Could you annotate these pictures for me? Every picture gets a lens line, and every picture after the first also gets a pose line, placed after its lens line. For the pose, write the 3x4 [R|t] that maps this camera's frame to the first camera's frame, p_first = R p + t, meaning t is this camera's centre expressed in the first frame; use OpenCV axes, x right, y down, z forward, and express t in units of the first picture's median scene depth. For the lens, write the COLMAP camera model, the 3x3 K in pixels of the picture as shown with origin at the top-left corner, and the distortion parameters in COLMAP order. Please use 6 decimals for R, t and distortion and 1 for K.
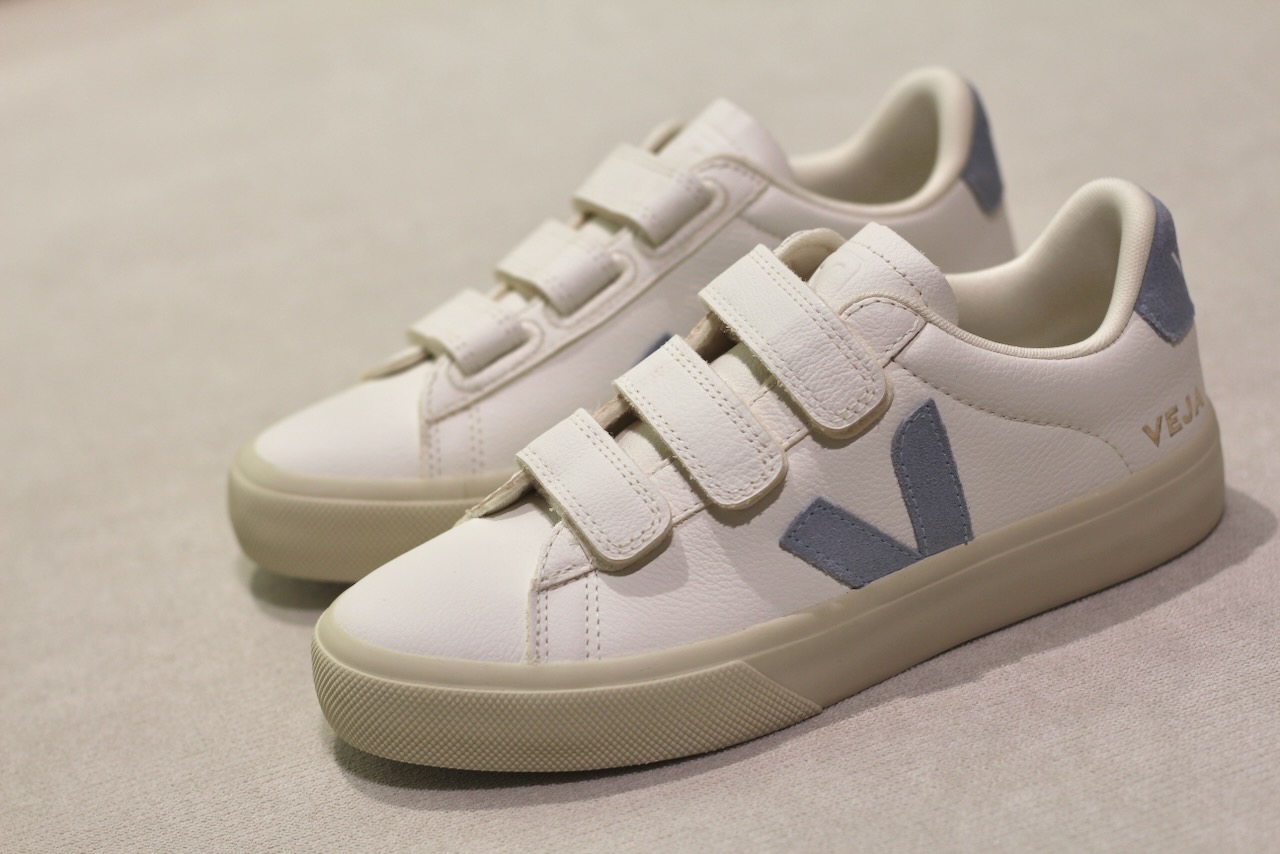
lens RADIAL K [[2878.0, 0, 640.0], [0, 2878.0, 427.0], [0, 0, 1]] dist [0.211587, 0.265773]
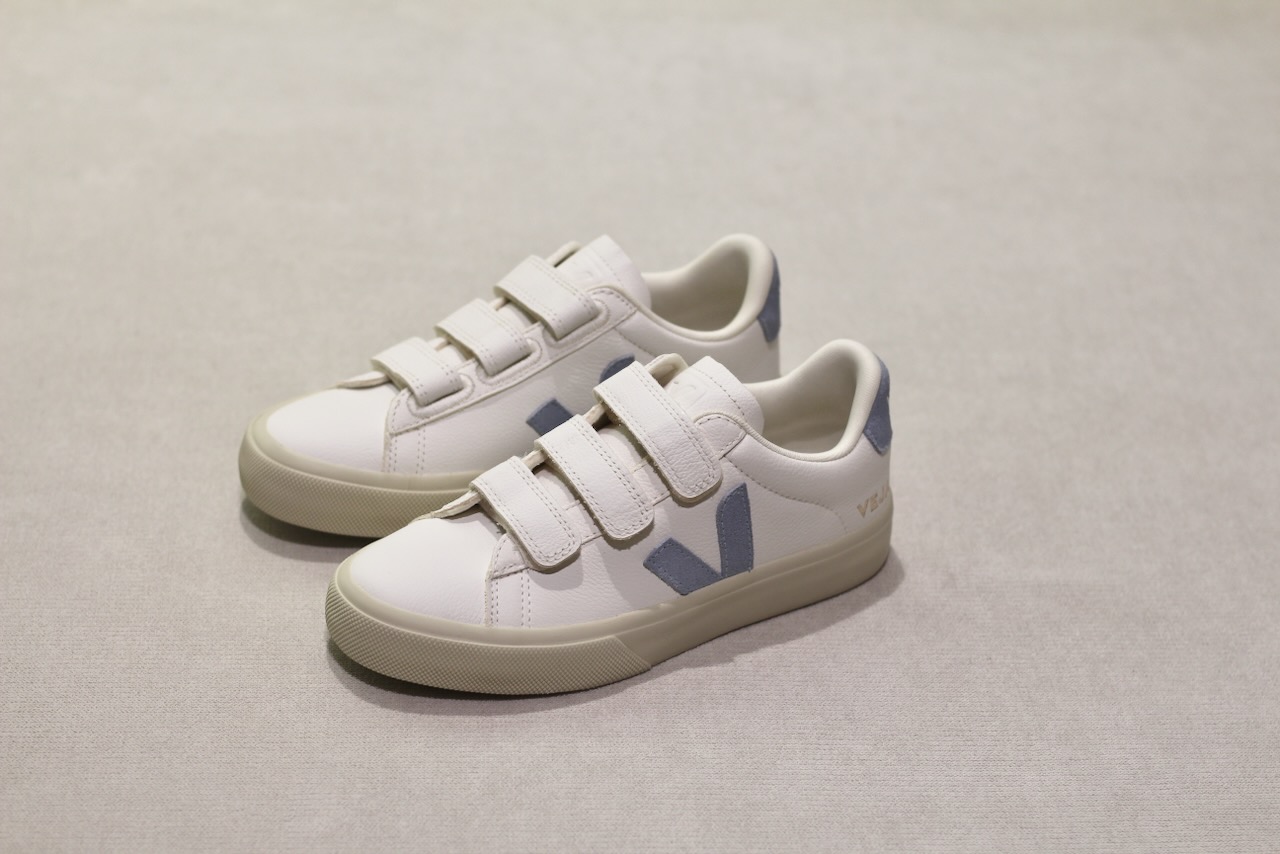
lens RADIAL K [[2878.0, 0, 640.0], [0, 2878.0, 427.0], [0, 0, 1]] dist [0.211587, 0.265773]
pose [[0.964883, 0.112954, 0.237153, -0.331787], [-0.138852, 0.985702, 0.095452, -0.181817], [-0.222980, -0.125029, 0.966772, -0.518104]]
